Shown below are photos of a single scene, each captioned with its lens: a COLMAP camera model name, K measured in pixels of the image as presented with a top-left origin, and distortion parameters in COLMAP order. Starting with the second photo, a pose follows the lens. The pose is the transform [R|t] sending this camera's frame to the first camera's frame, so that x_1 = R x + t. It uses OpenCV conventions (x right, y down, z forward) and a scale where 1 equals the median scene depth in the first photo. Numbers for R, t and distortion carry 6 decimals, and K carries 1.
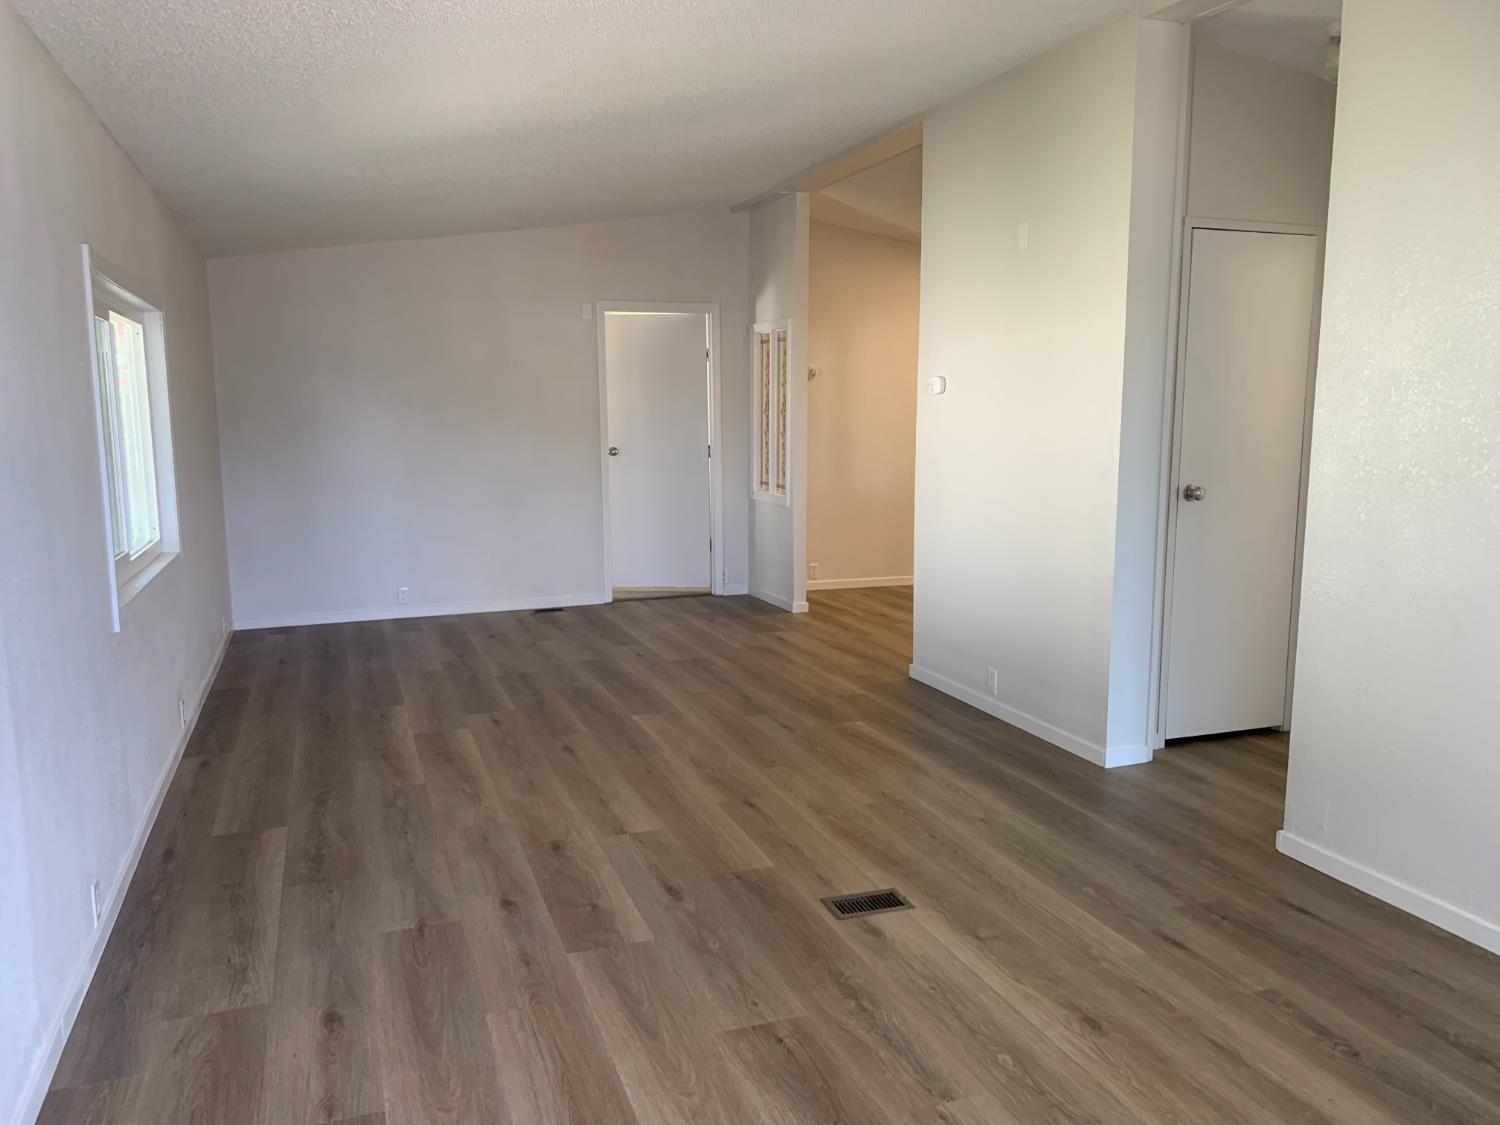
lens RADIAL K [[1149.8, 0, 750.0], [0, 1149.8, 562.5], [0, 0, 1]] dist [-0.004596, -0.002984]
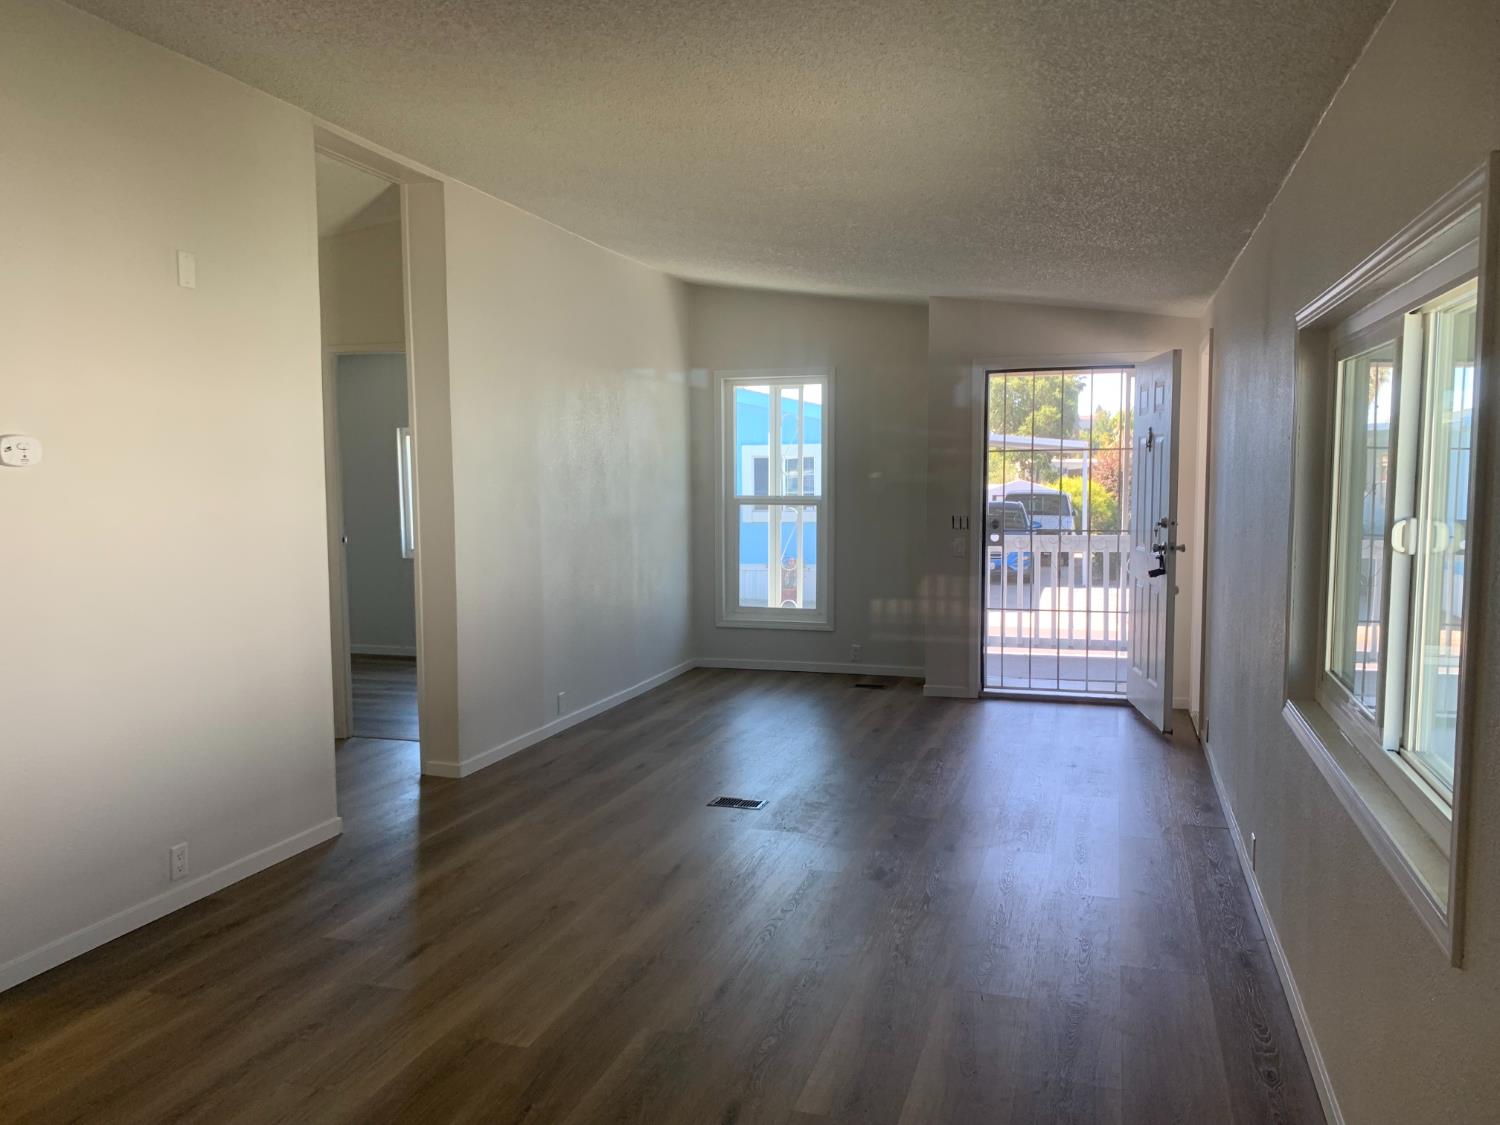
lens RADIAL K [[1149.8, 0, 750.0], [0, 1149.8, 562.5], [0, 0, 1]] dist [-0.004596, -0.002984]
pose [[-0.796753, -0.041806, 0.602857, -0.565139], [0.088070, 0.978920, 0.184280, -0.205445], [-0.597853, 0.199919, -0.776276, 1.462210]]
